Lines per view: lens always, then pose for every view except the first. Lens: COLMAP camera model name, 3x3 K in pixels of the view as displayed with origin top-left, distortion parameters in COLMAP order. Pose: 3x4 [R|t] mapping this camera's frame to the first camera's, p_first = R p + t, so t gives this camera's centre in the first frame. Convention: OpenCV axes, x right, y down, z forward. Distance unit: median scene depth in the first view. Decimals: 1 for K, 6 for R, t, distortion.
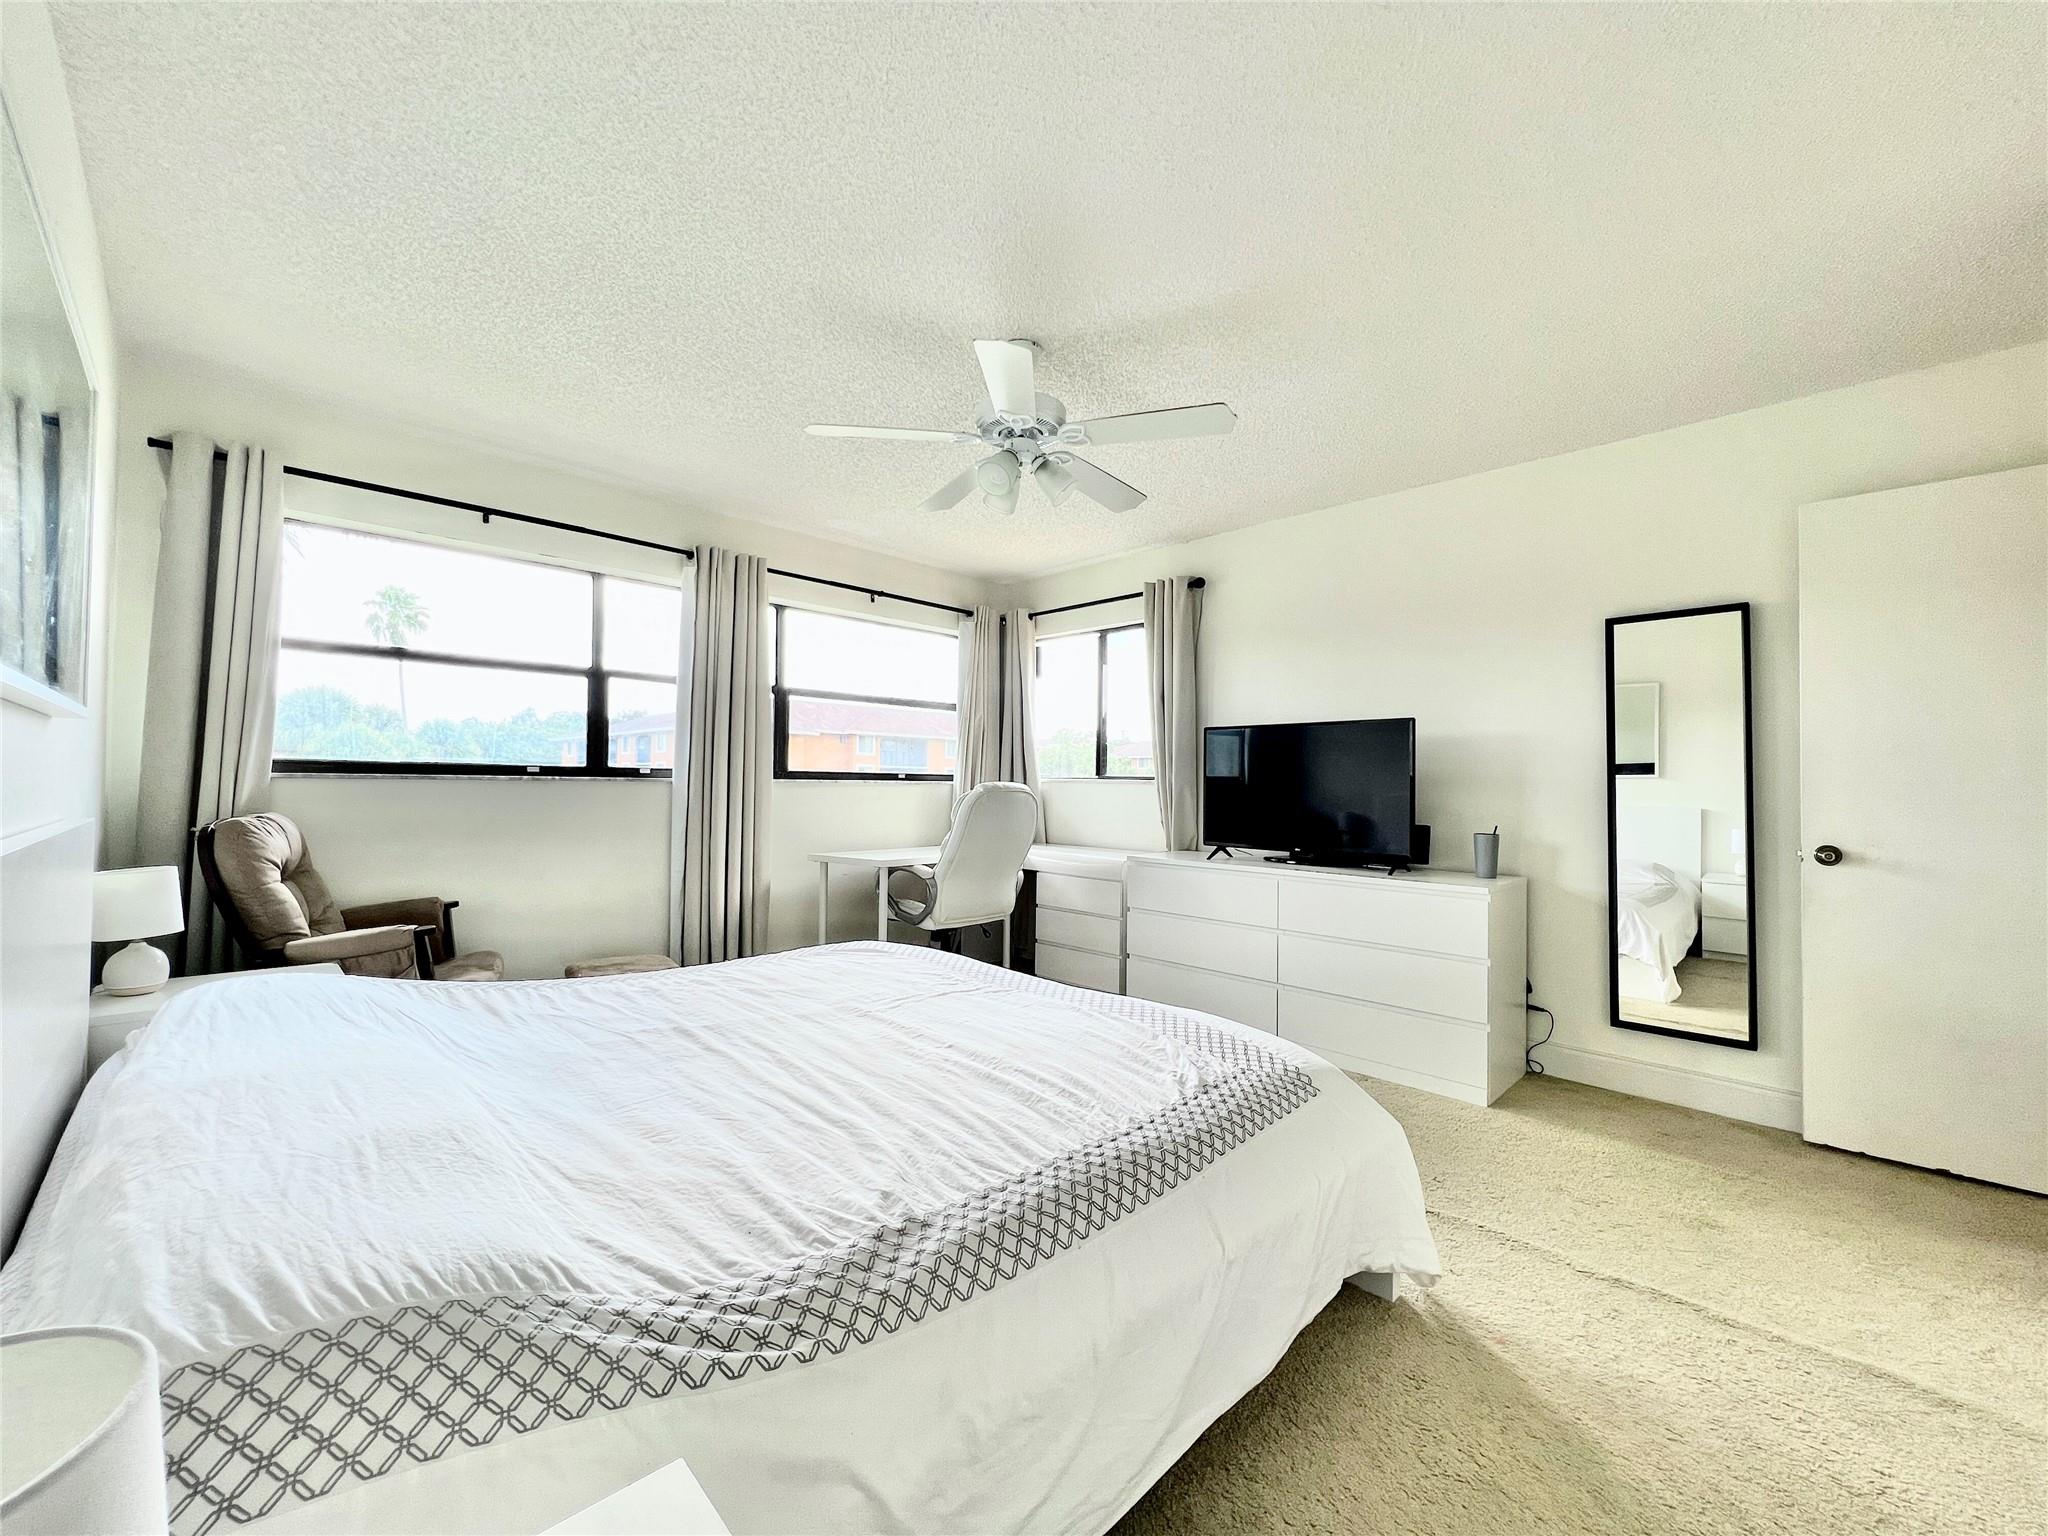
lens RADIAL K [[823.7, 0, 1022.0], [0, 823.7, 762.7], [0, 0, 1]] dist [0.000157, -0.000418]
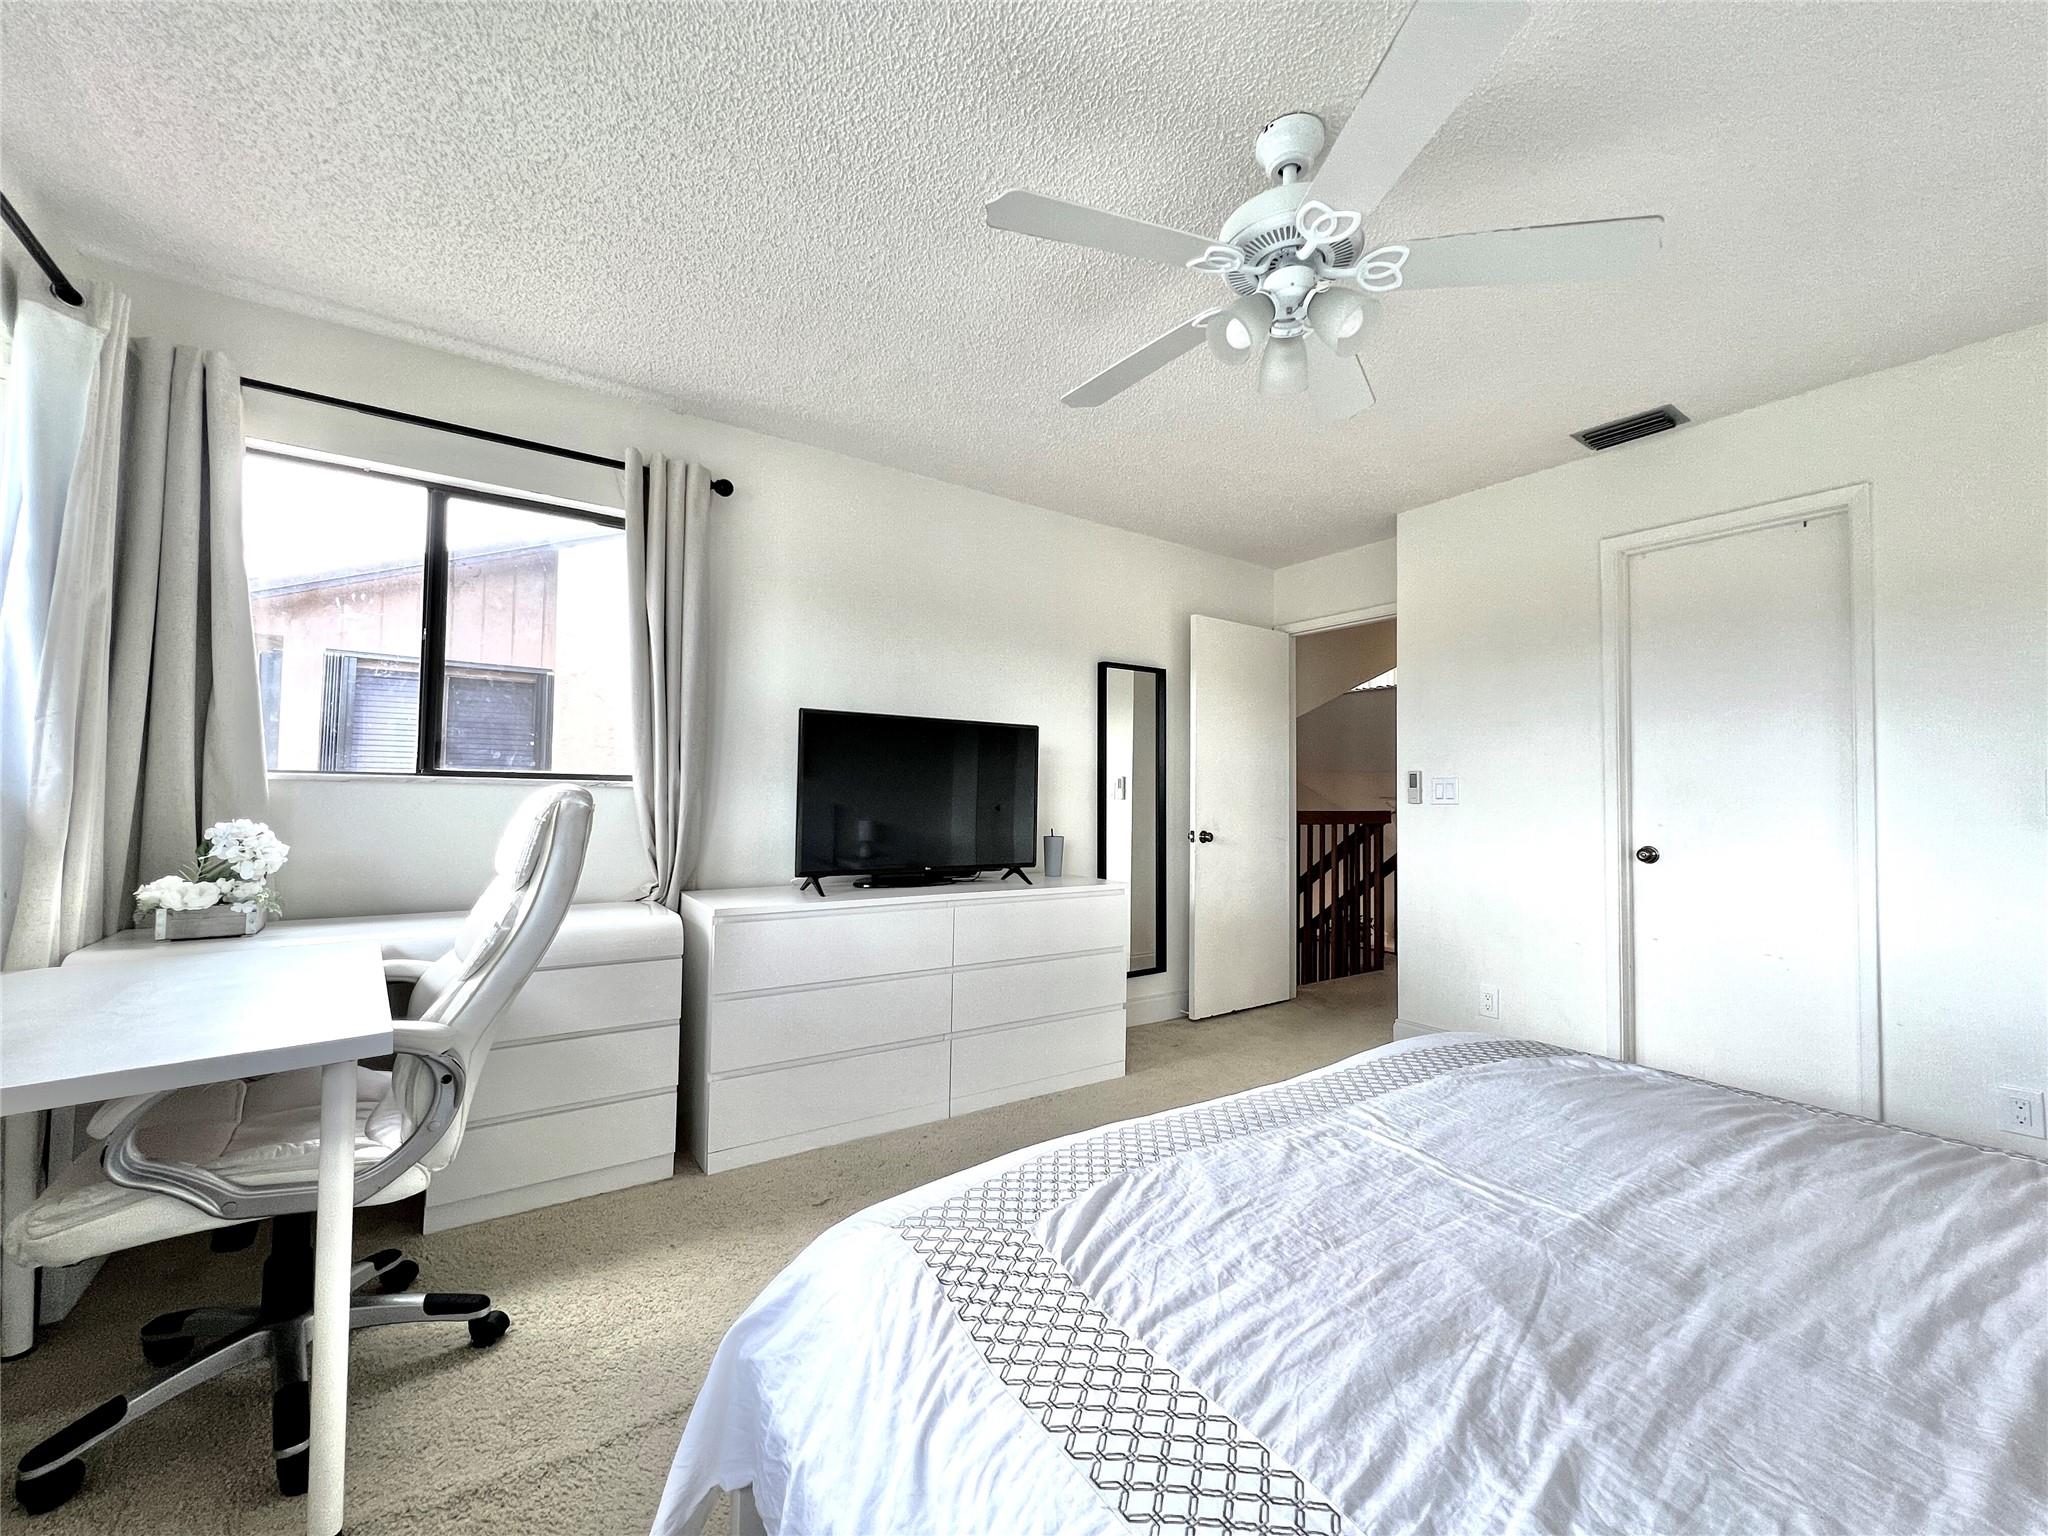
lens RADIAL K [[823.7, 0, 1021.5], [0, 823.7, 768.4], [0, 0, 1]] dist [0.000157, -0.000418]
pose [[0.174636, 0.024429, 0.984330, -0.698676], [-0.035915, 0.999185, -0.018425, 0.022045], [-0.983978, -0.032134, 0.175371, 1.119604]]
